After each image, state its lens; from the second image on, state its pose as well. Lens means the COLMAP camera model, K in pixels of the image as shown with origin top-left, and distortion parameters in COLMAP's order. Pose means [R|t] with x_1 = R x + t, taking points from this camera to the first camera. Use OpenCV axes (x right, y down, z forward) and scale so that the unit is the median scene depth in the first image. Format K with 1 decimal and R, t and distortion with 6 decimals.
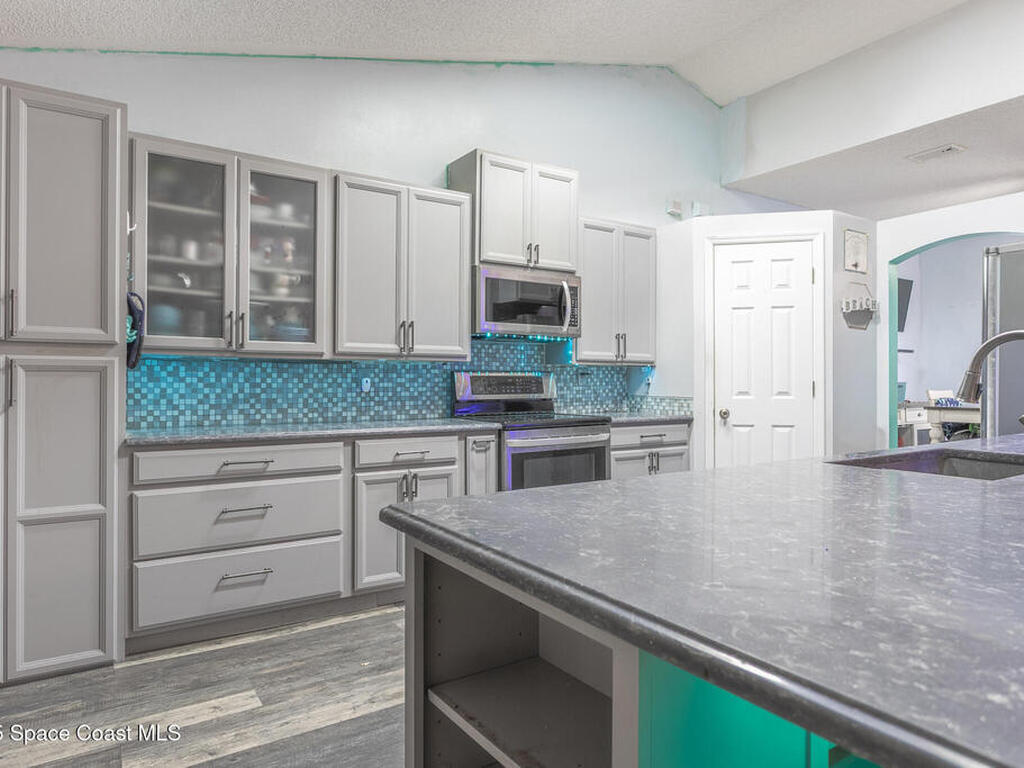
lens RADIAL K [[643.0, 0, 512.0], [0, 643.0, 384.0], [0, 0, 1]] dist [-0.025996, 0.000066]
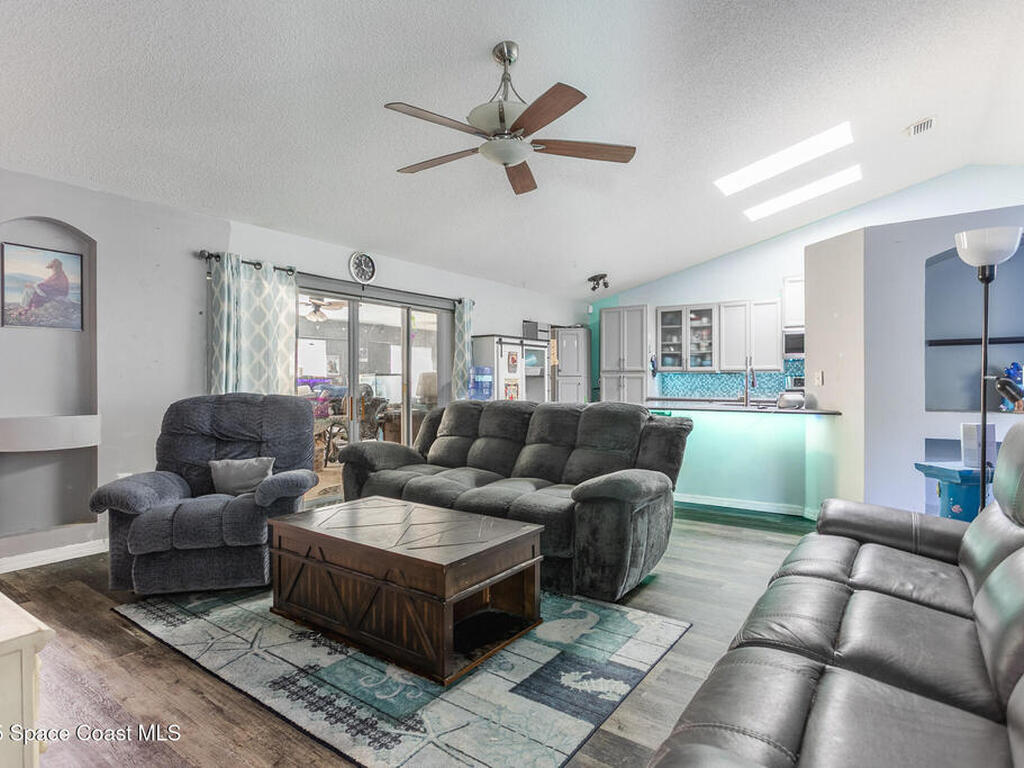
lens RADIAL K [[559.1, 0, 512.0], [0, 559.1, 384.0], [0, 0, 1]] dist [0.000244, 0.000309]
pose [[0.343106, 0.002252, -0.939294, 1.707690], [-0.003129, 0.999994, 0.001254, 0.008902], [0.939292, 0.002509, 0.343111, -0.650227]]
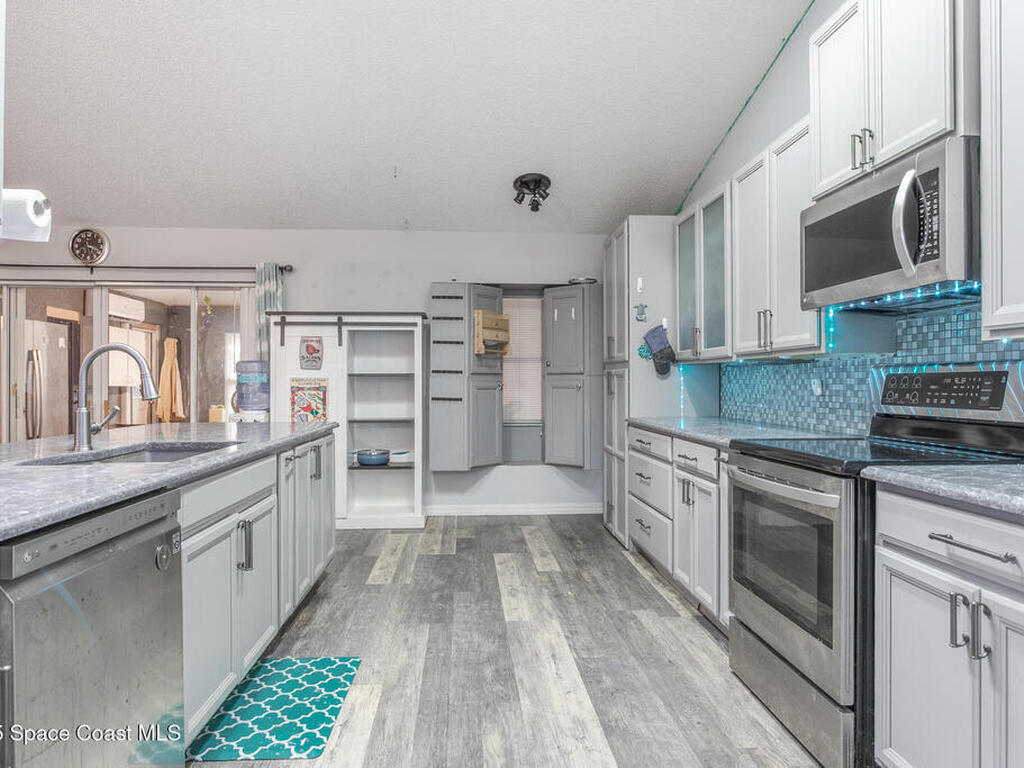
lens RADIAL K [[643.0, 0, 512.0], [0, 643.0, 384.0], [0, 0, 1]] dist [-0.025996, 0.000066]
pose [[-0.494214, -0.000663, -0.869340, 0.814991], [-0.005935, 0.999979, 0.002611, -0.003103], [0.869320, 0.006450, -0.494207, 1.269259]]
